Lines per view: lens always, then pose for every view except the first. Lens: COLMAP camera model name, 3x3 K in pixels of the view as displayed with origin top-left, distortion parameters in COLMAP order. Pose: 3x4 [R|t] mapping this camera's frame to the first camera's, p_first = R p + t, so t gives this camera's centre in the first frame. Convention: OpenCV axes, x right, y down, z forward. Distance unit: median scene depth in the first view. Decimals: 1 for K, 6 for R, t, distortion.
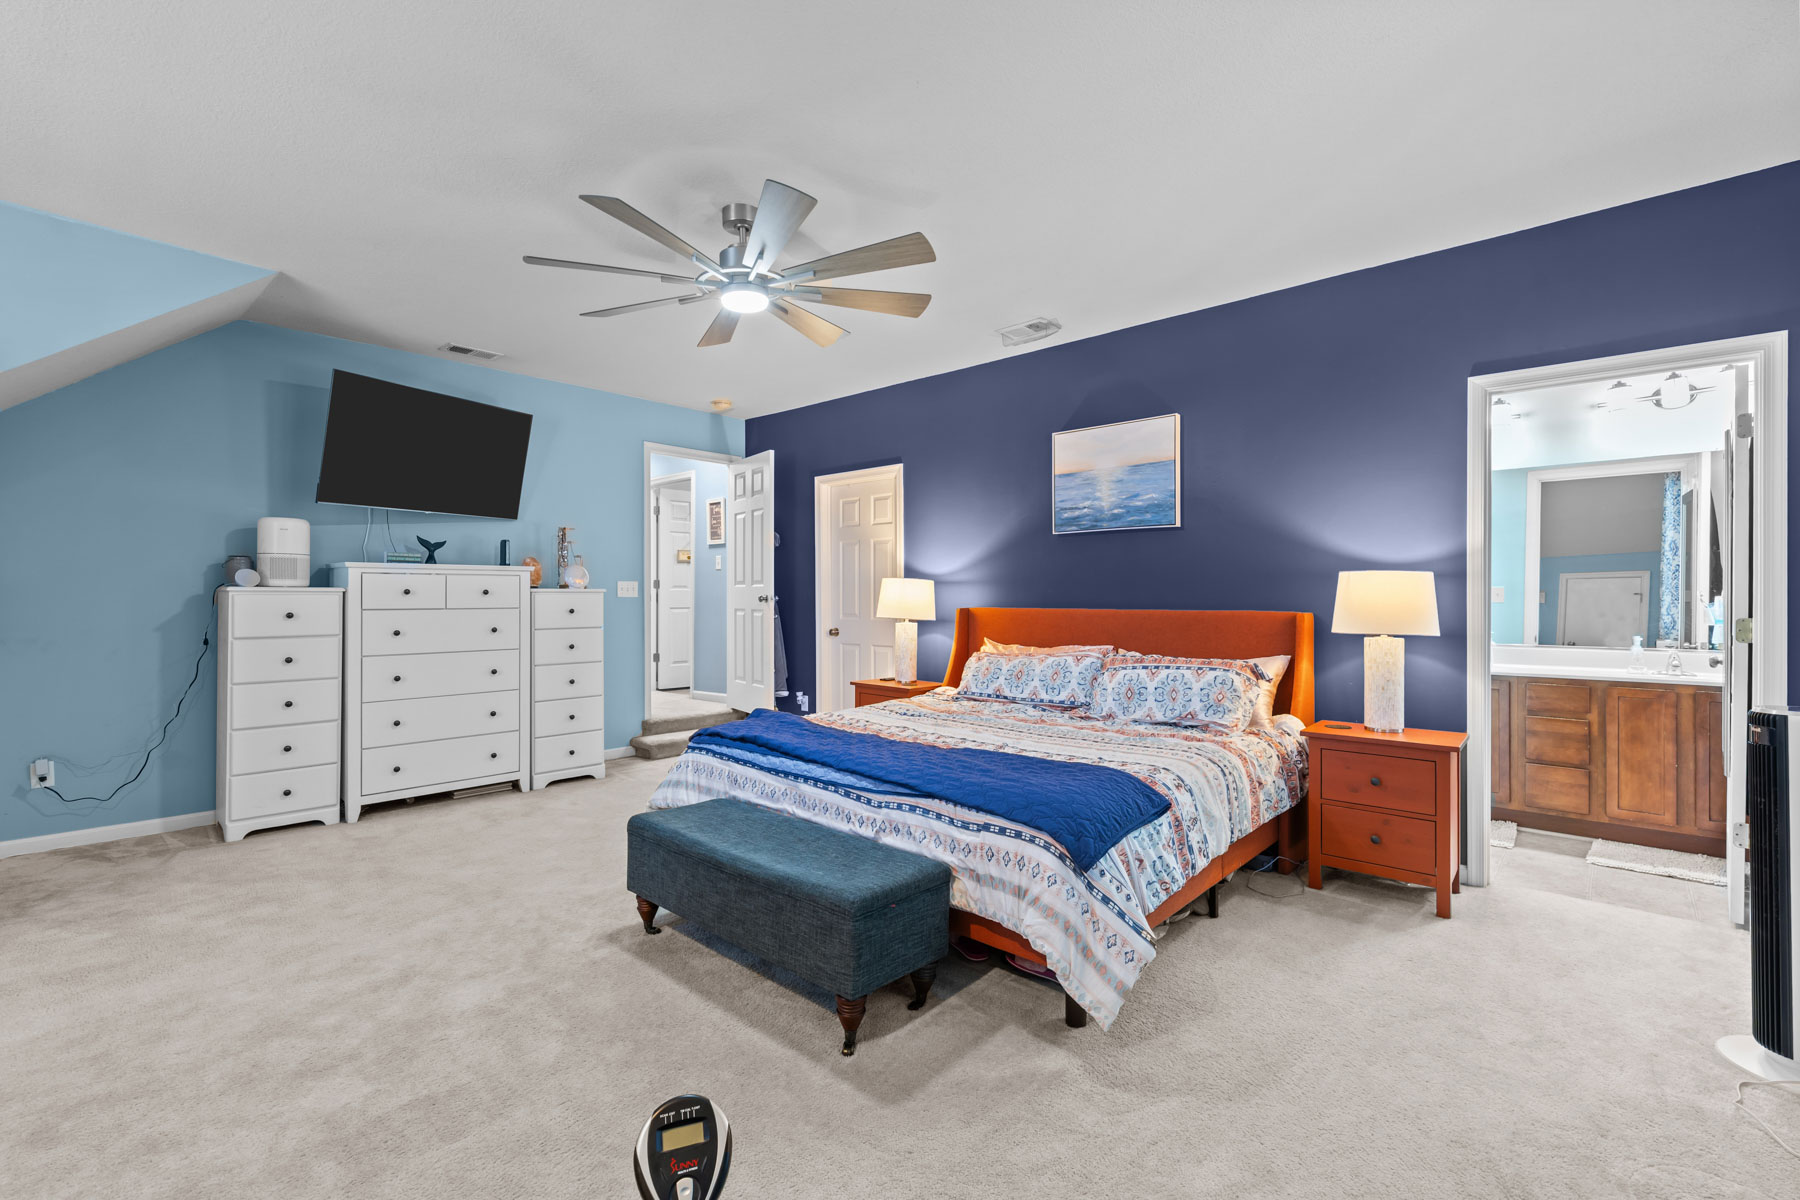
lens RADIAL K [[797.3, 0, 899.7], [0, 797.3, 595.5], [0, 0, 1]] dist [0.002301, 0.000414]
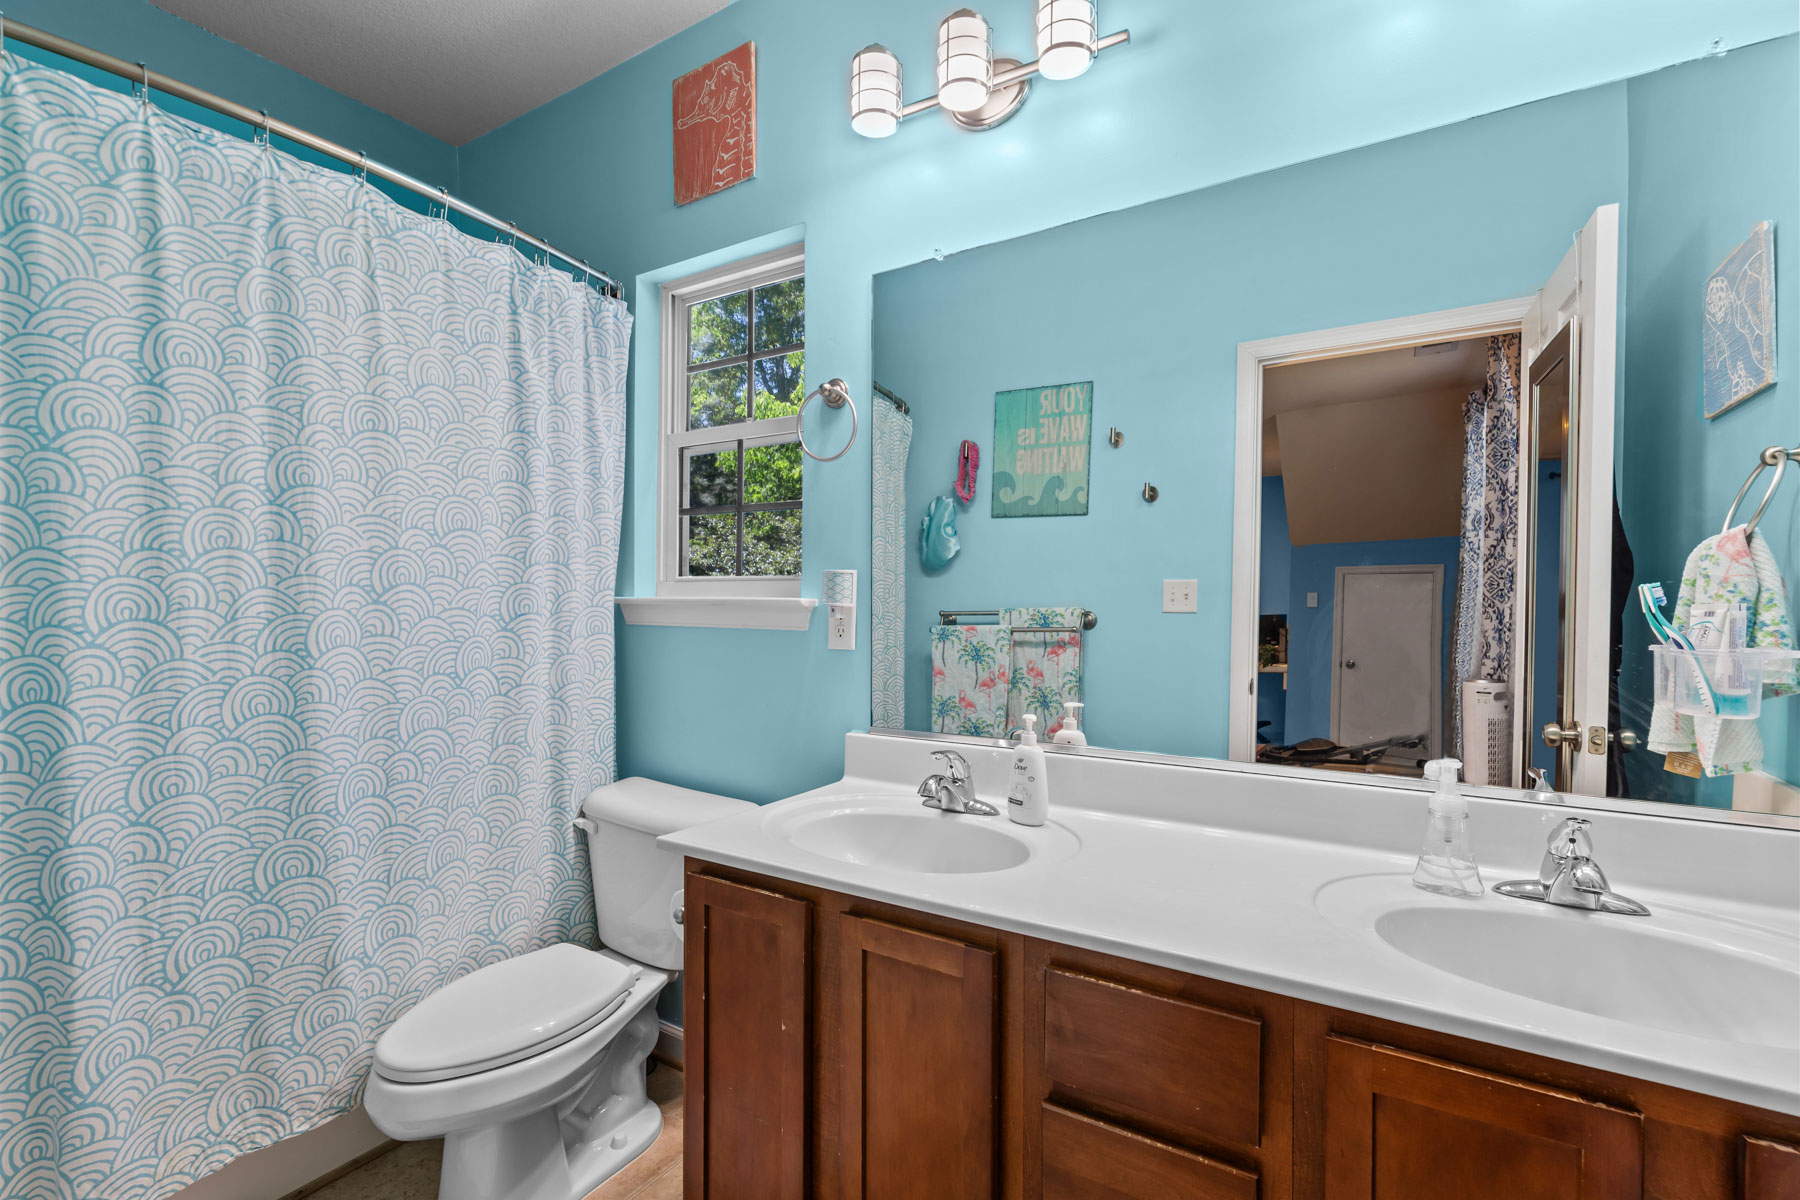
lens RADIAL K [[808.2, 0, 891.9], [0, 808.2, 601.5], [0, 0, 1]] dist [0.004833, 0.000434]
pose [[0.986232, 0.004973, 0.165294, 0.680963], [-0.006170, 0.999958, 0.006726, -0.000981], [-0.165253, -0.007653, 0.986221, 0.747825]]
